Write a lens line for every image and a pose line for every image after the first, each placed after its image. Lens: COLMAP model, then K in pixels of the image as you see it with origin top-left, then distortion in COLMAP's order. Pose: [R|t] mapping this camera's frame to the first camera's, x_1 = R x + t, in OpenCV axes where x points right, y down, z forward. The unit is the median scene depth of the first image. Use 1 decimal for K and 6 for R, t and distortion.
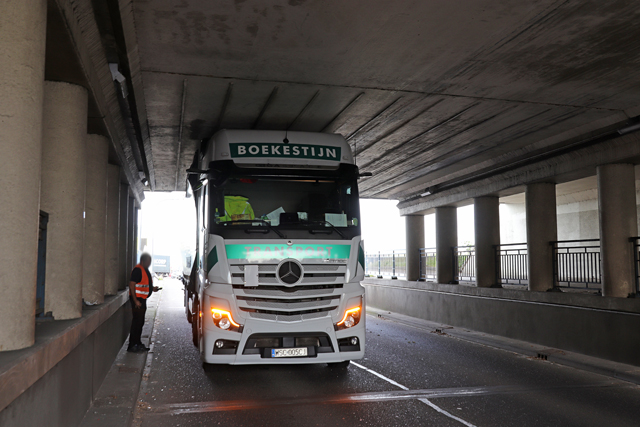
lens RADIAL K [[724.0, 0, 321.4], [0, 724.0, 211.7], [0, 0, 1]] dist [-0.012051, 0.000000]
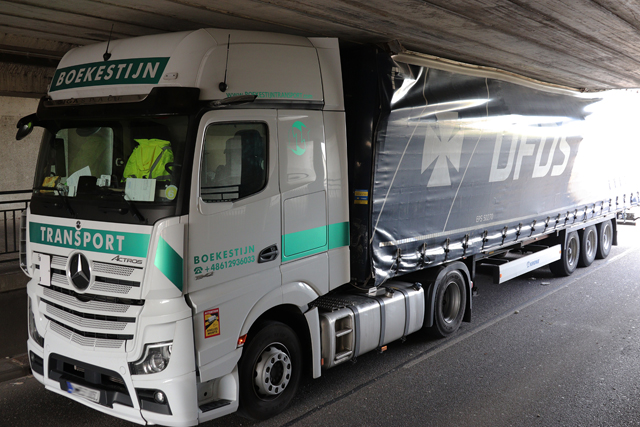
lens RADIAL K [[724.0, 0, 320.2], [0, 724.0, 212.8], [0, 0, 1]] dist [-0.012051, 0.000000]
pose [[0.654408, 0.071910, -0.752714, 0.562880], [0.057775, 0.987802, 0.144598, -0.046344], [0.753931, -0.138114, 0.642271, 0.744653]]
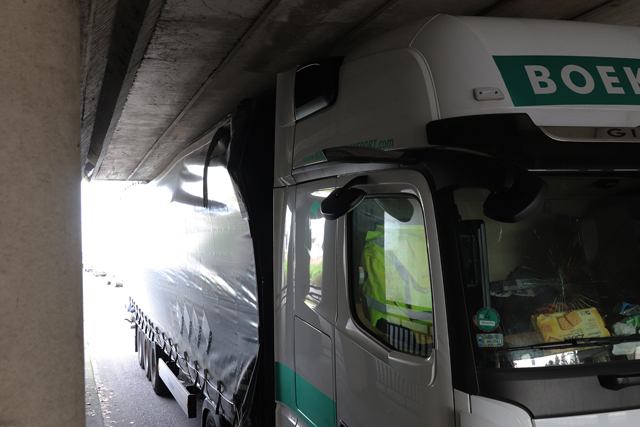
lens RADIAL K [[724.0, 0, 319.7], [0, 724.0, 208.5], [0, 0, 1]] dist [-0.012051, 0.000000]
pose [[0.991417, -0.020775, 0.129074, -0.236719], [0.016478, 0.999277, 0.034273, -0.046496], [-0.129693, -0.031852, 0.991042, 0.737349]]
